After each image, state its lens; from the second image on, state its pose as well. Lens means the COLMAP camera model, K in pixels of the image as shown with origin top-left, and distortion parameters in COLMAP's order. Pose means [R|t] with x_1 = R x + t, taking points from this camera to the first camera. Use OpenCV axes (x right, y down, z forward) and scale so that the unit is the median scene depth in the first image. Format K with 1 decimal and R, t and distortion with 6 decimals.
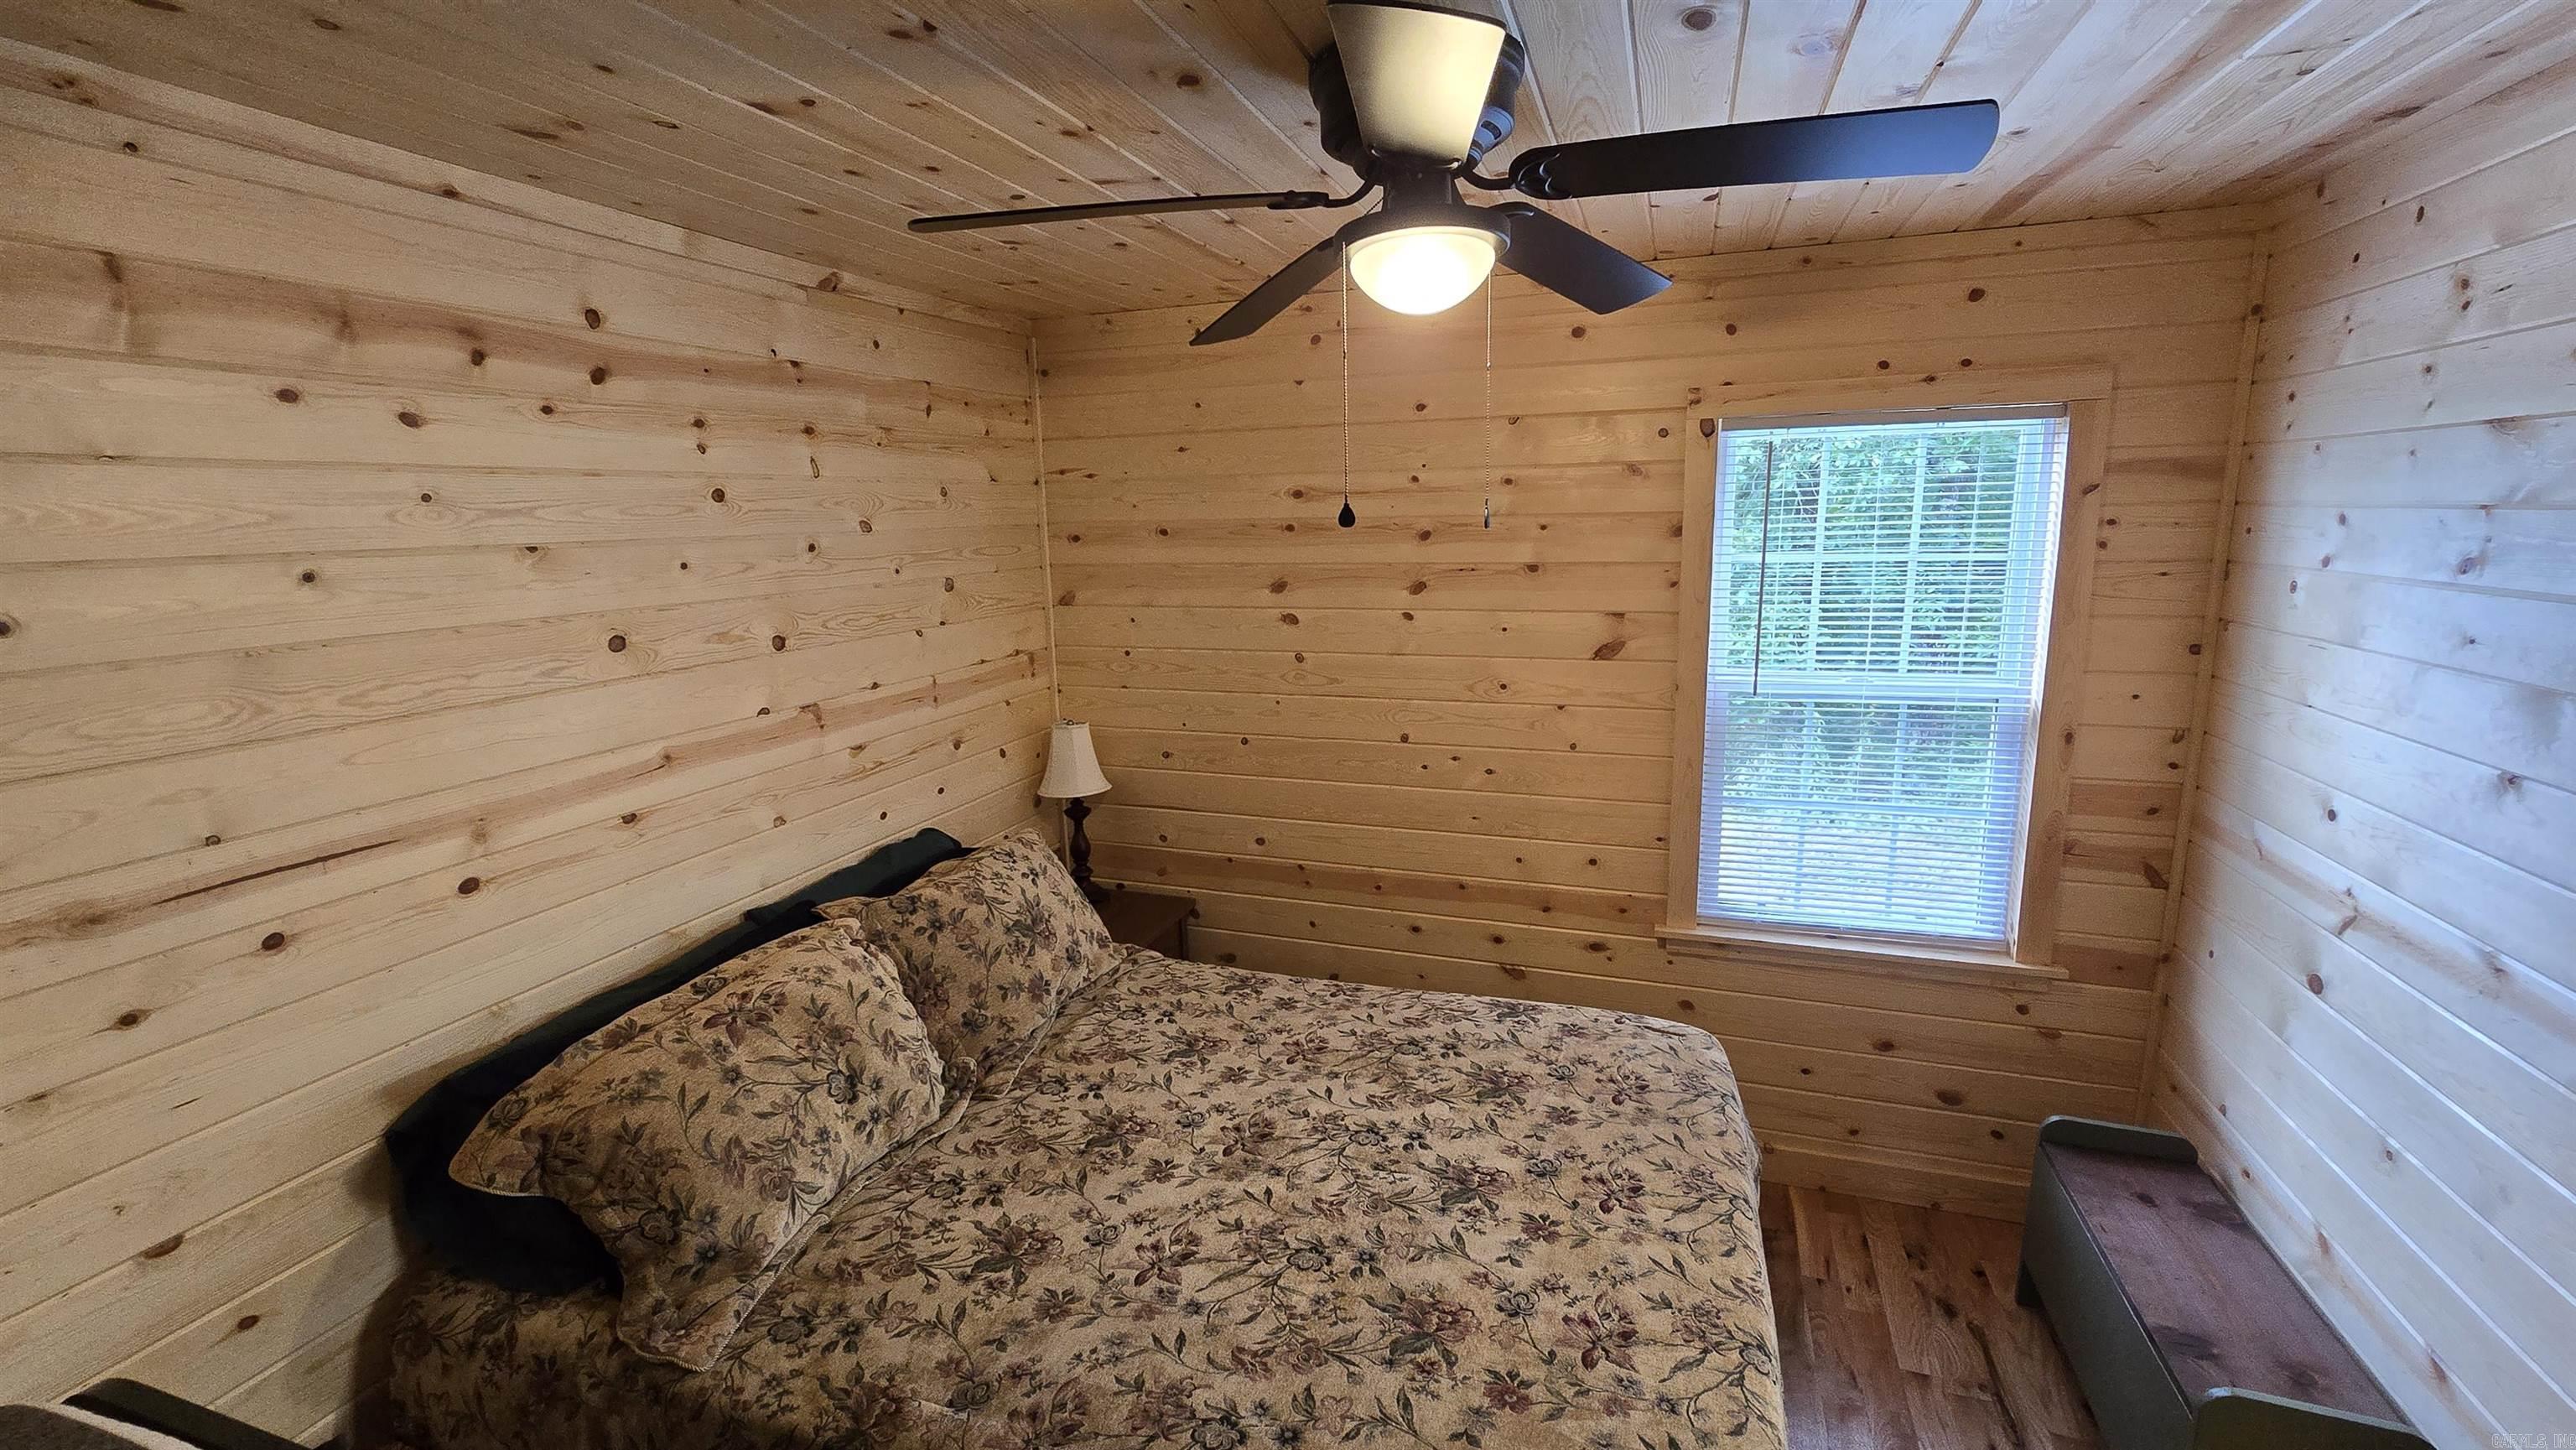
lens RADIAL K [[1052.8, 0, 1290.3], [0, 1052.8, 714.3], [0, 0, 1]] dist [-0.005125, -0.000103]
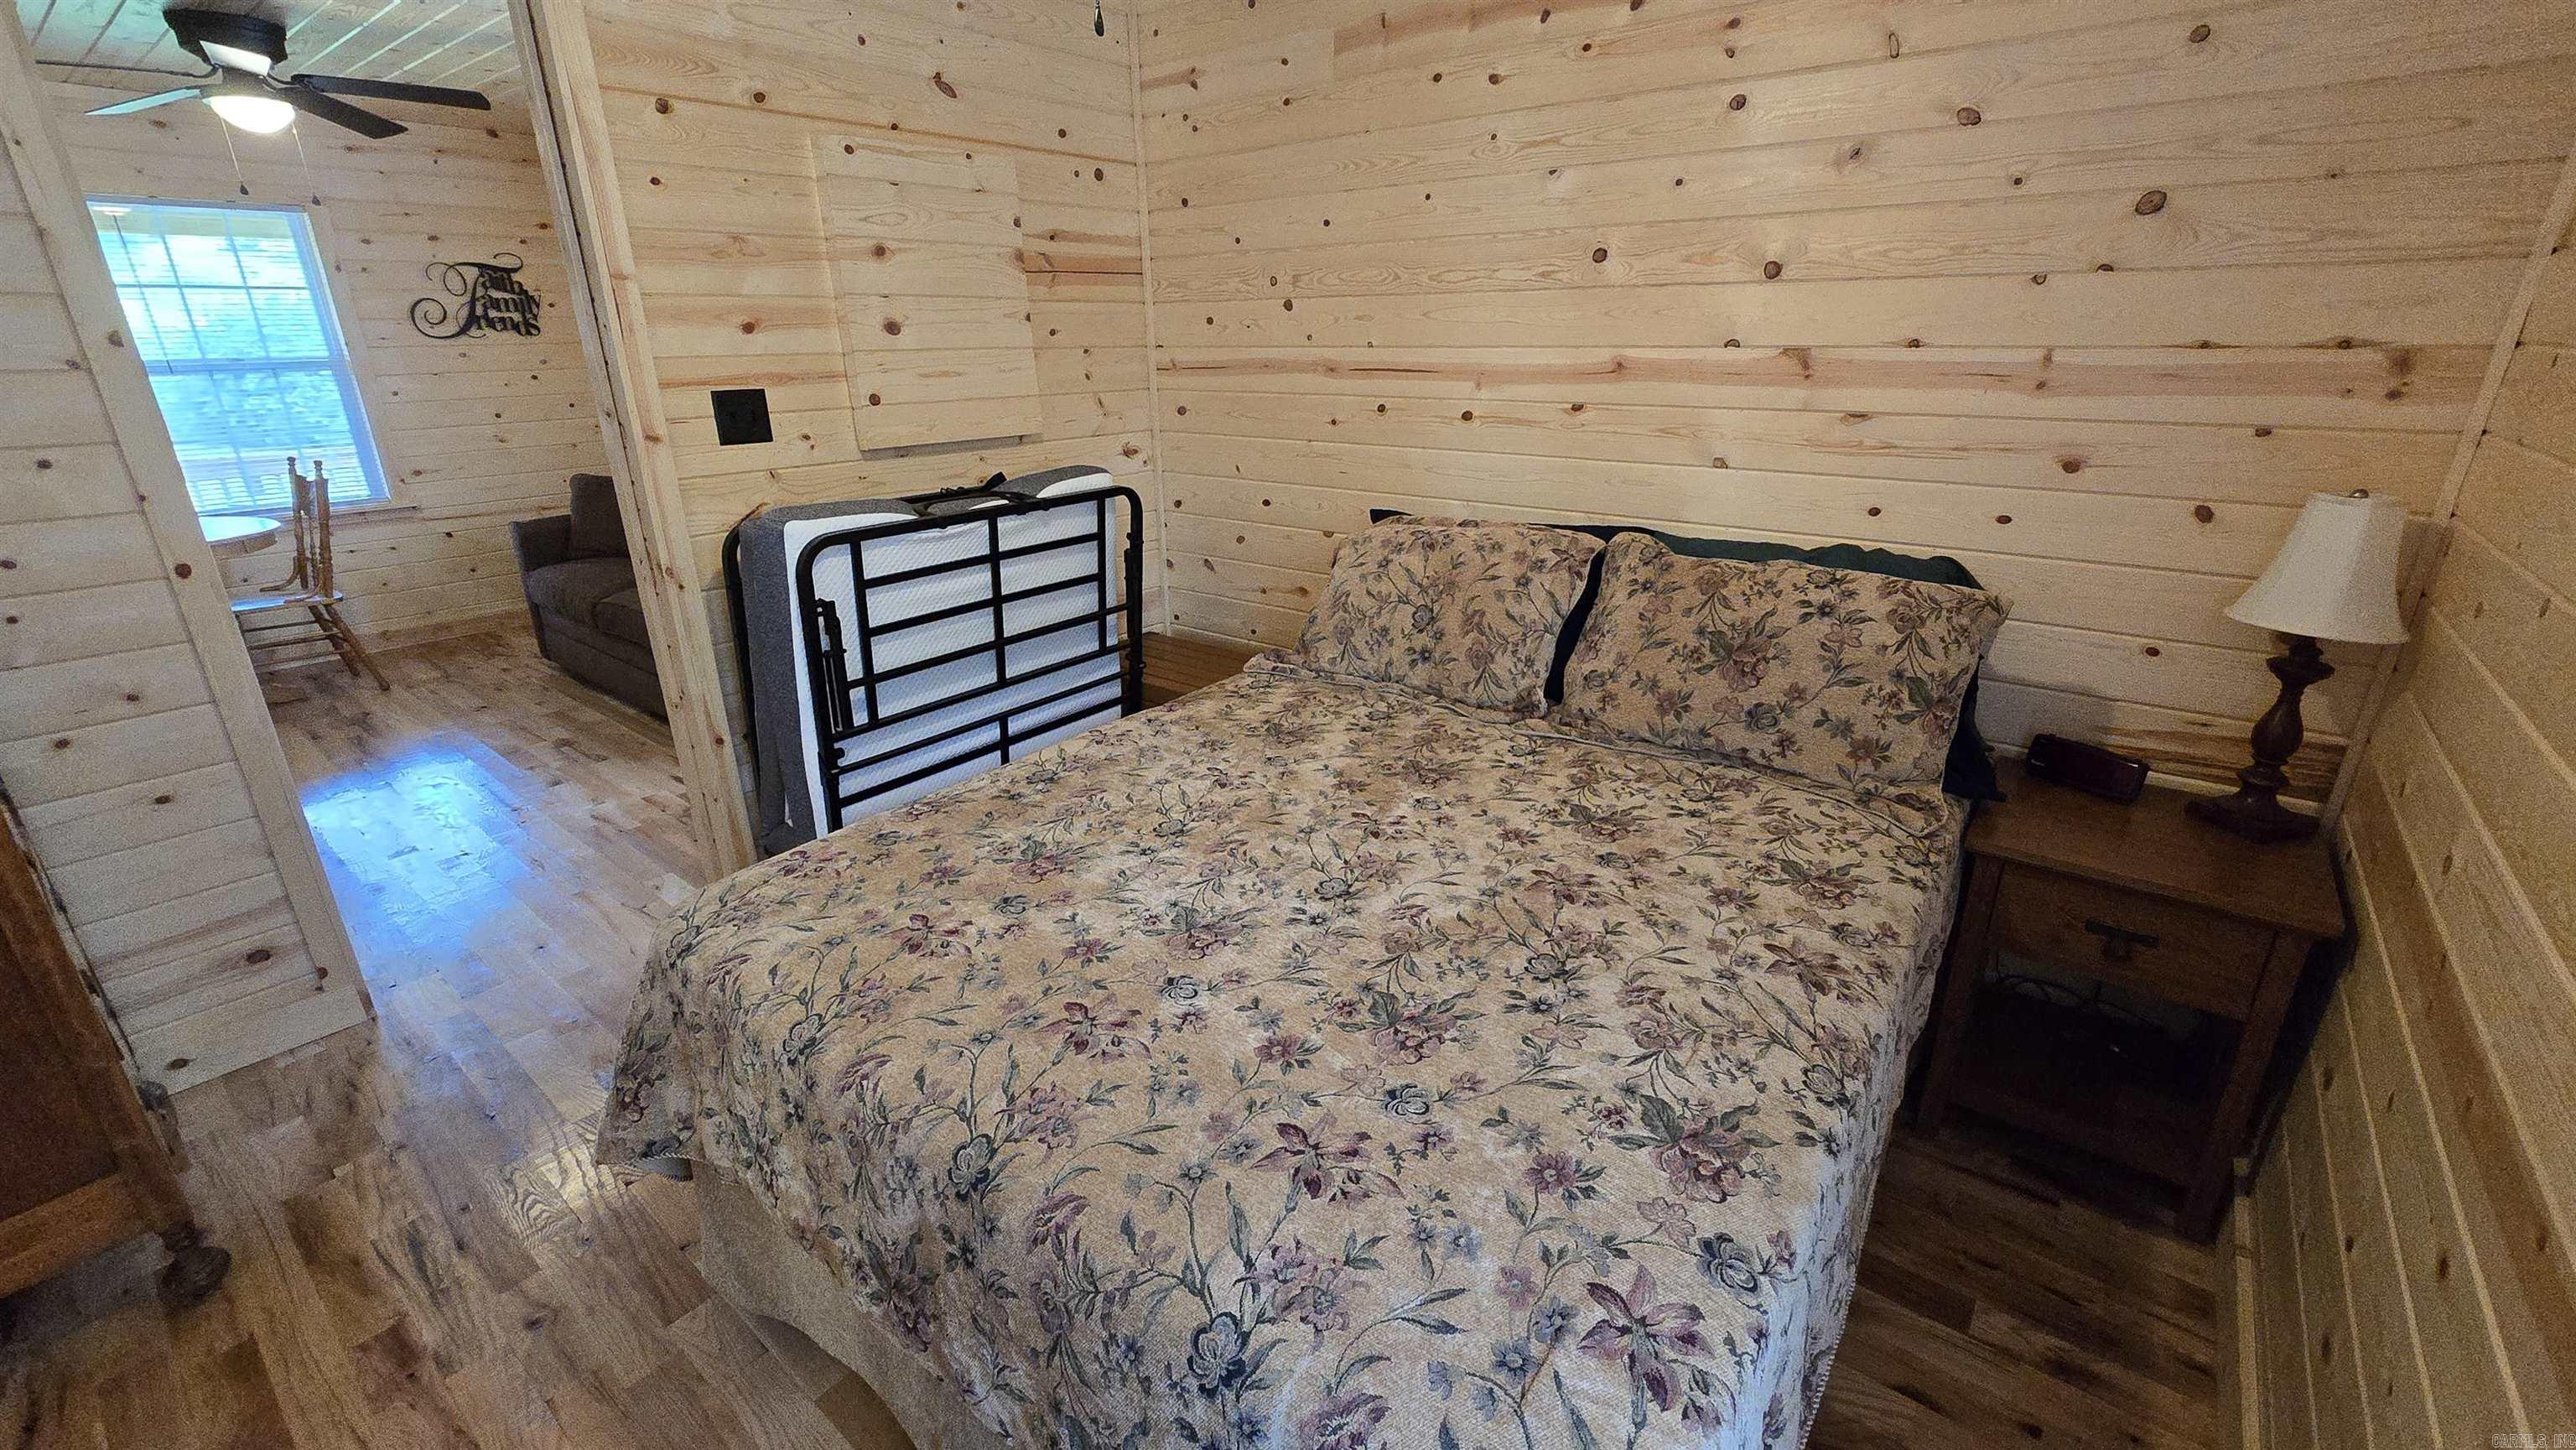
lens RADIAL K [[1052.8, 0, 1290.3], [0, 1052.8, 714.3], [0, 0, 1]] dist [-0.005125, -0.000103]
pose [[-0.328840, 0.348216, -0.877844, 0.658978], [-0.159674, 0.895656, 0.415095, -0.036406], [0.930789, 0.276669, -0.238927, 1.005180]]
